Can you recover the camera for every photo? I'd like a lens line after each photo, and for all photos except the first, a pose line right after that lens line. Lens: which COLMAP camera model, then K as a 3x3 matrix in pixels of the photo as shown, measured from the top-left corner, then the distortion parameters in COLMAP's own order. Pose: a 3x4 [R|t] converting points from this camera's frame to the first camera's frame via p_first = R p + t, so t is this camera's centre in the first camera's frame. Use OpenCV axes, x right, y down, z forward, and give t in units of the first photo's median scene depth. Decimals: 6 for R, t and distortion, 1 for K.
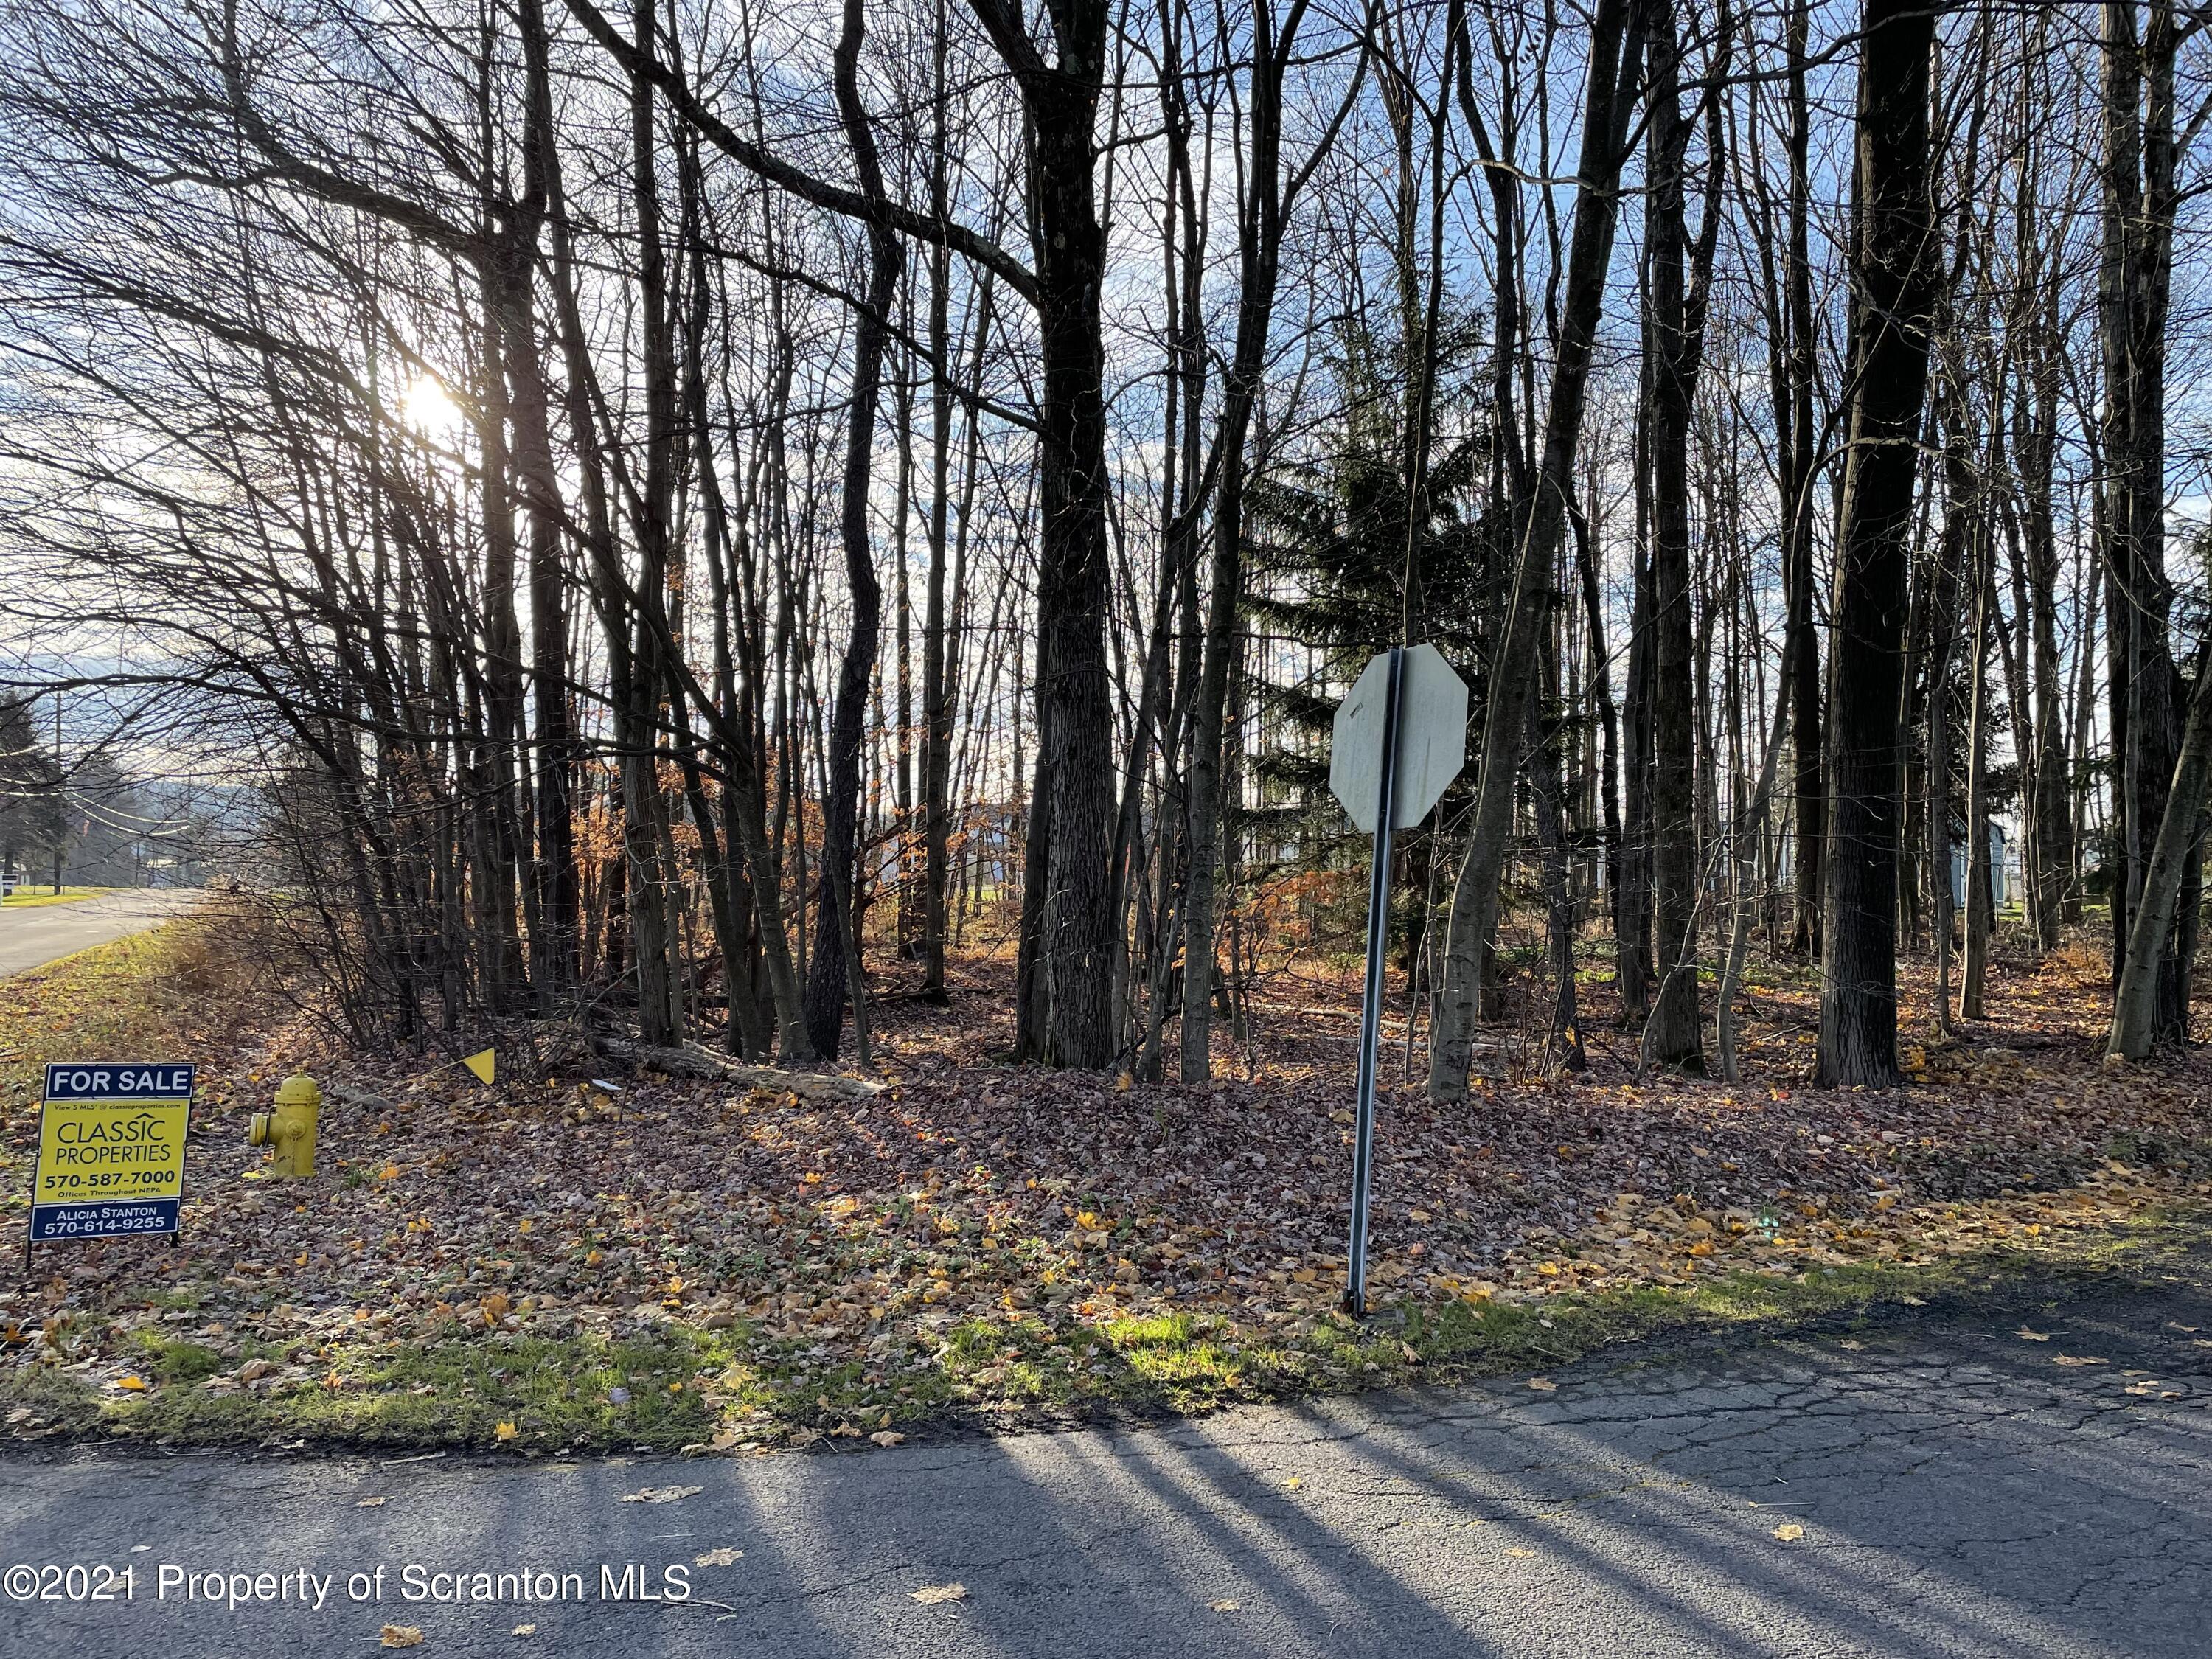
lens RADIAL K [[1668.1, 0, 1109.8], [0, 1668.1, 812.0], [0, 0, 1]] dist [0.081655, -0.110733]
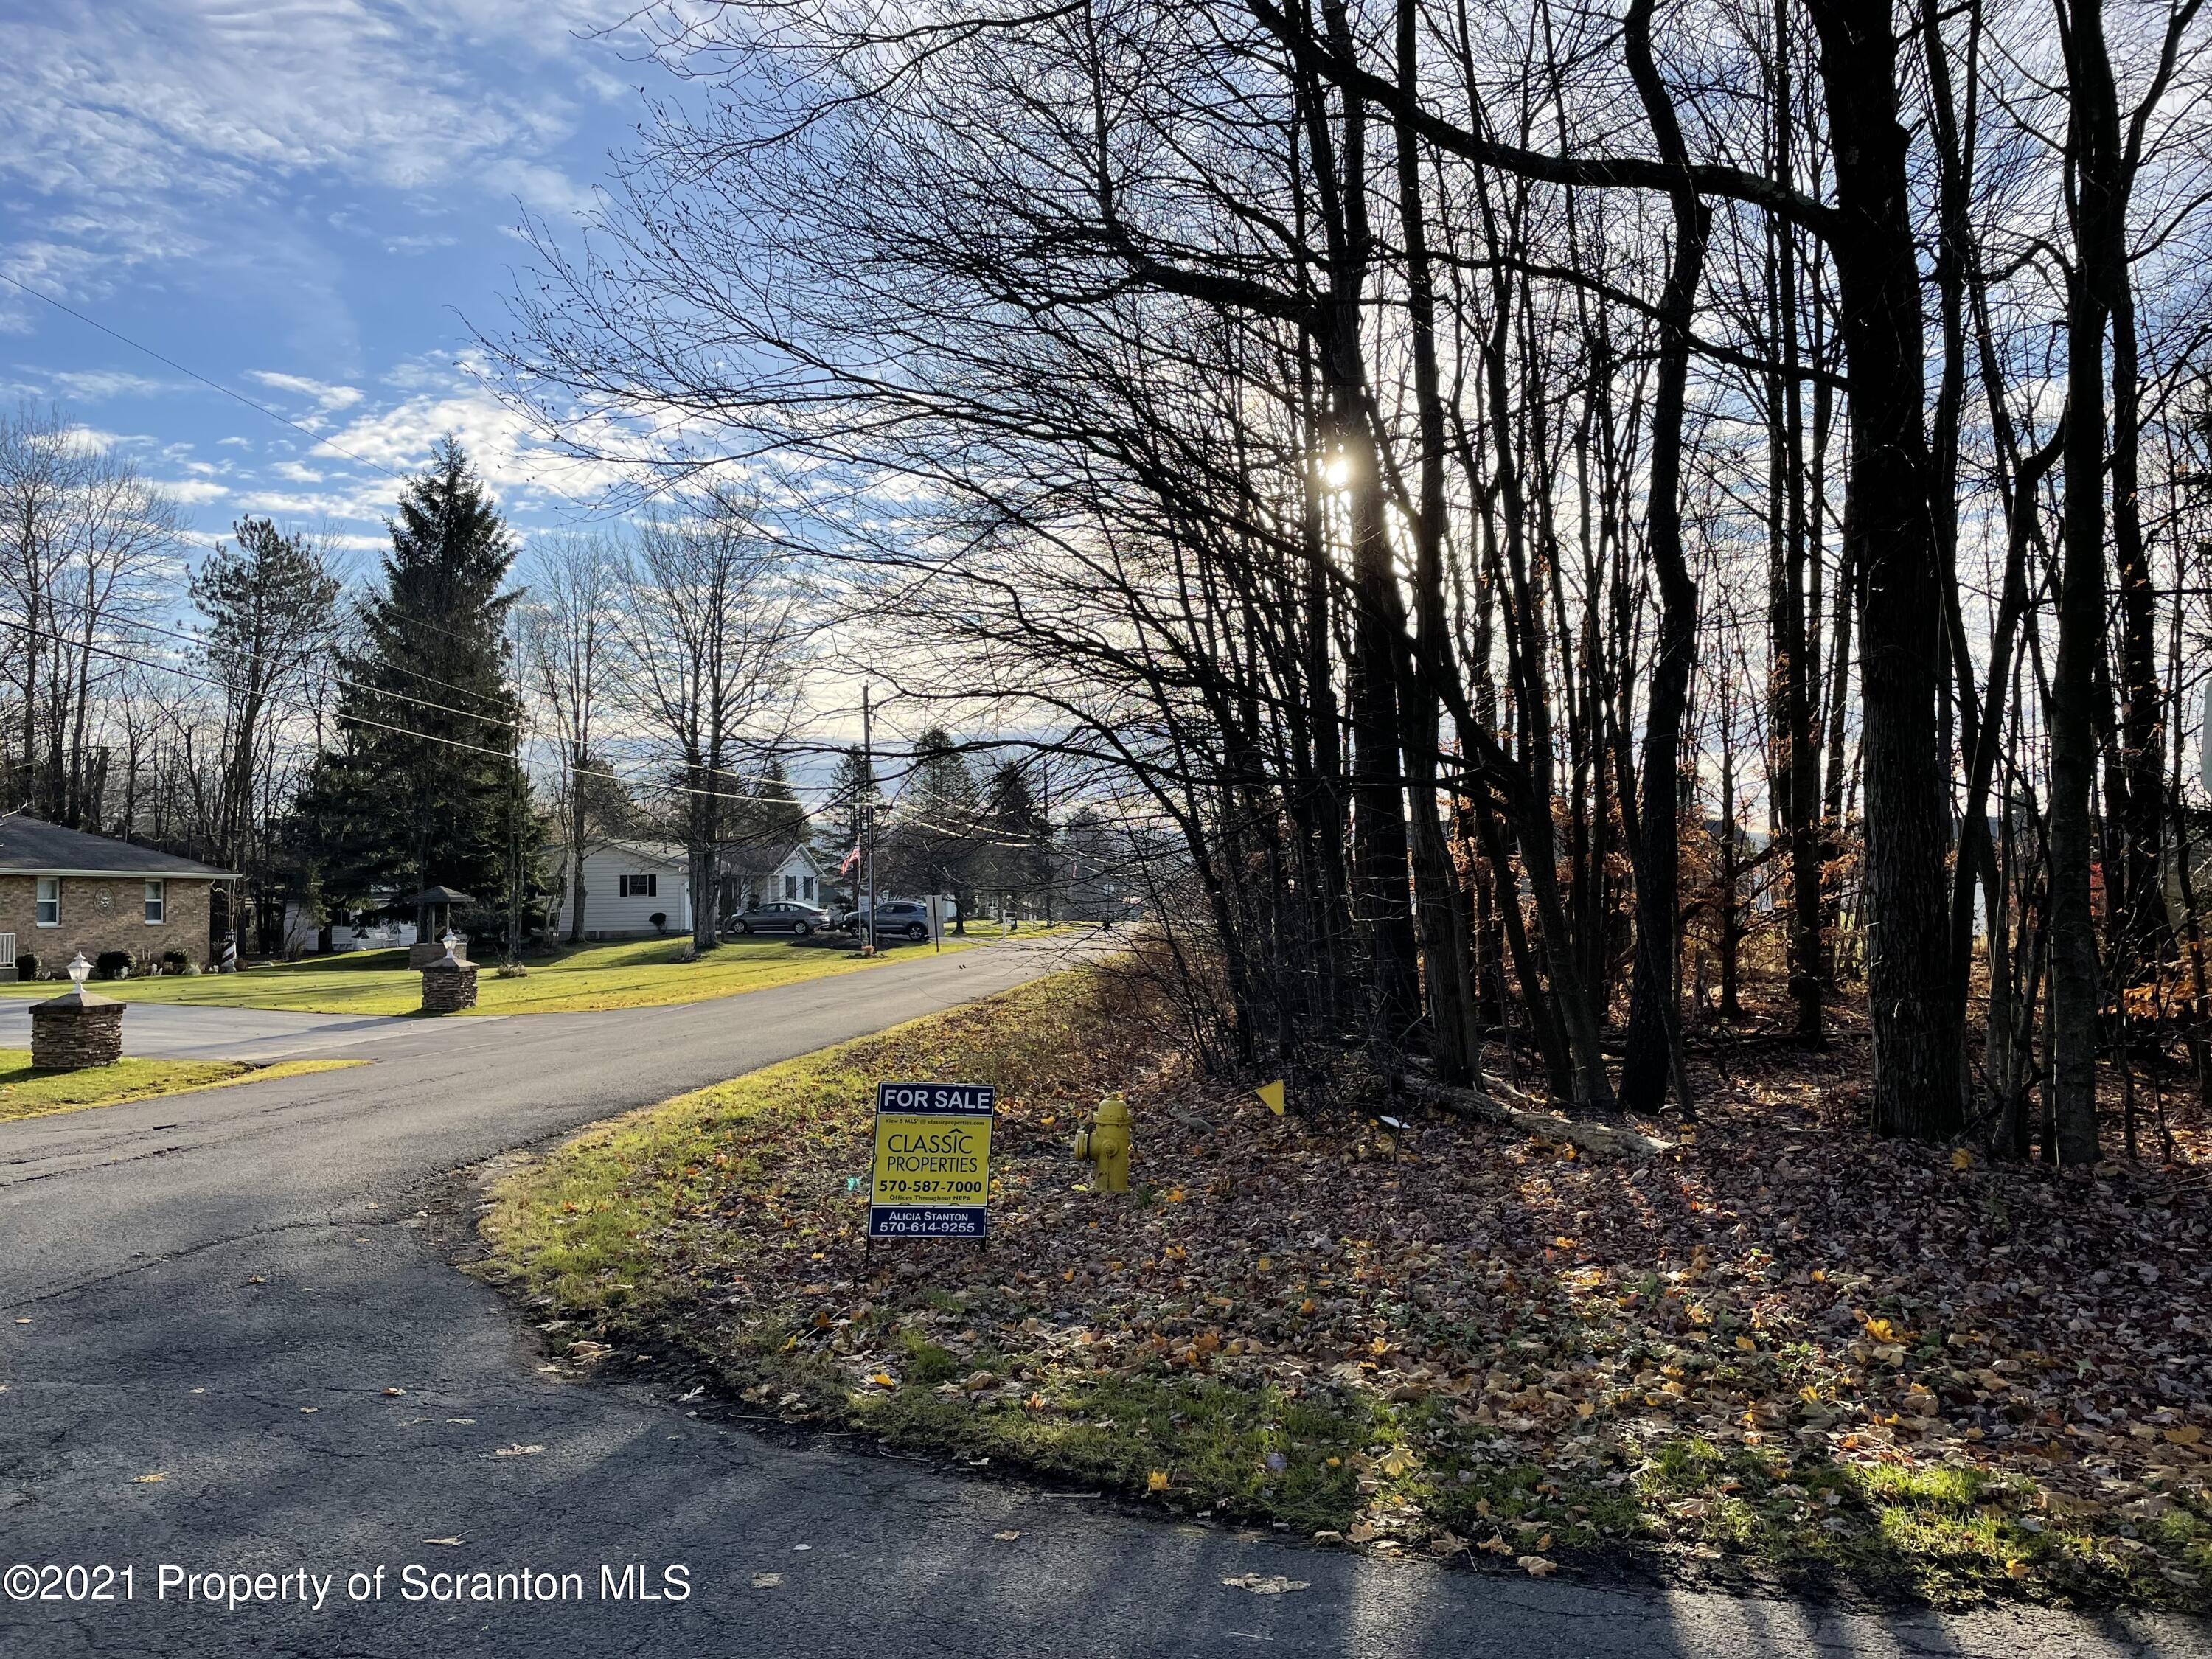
lens RADIAL K [[1668.1, 0, 1115.9], [0, 1668.1, 829.9], [0, 0, 1]] dist [0.081655, -0.110733]
pose [[0.860479, -0.036506, -0.508176, 0.109155], [0.033192, 0.999327, -0.015587, 0.000414], [0.508404, -0.003455, 0.861112, 0.114304]]
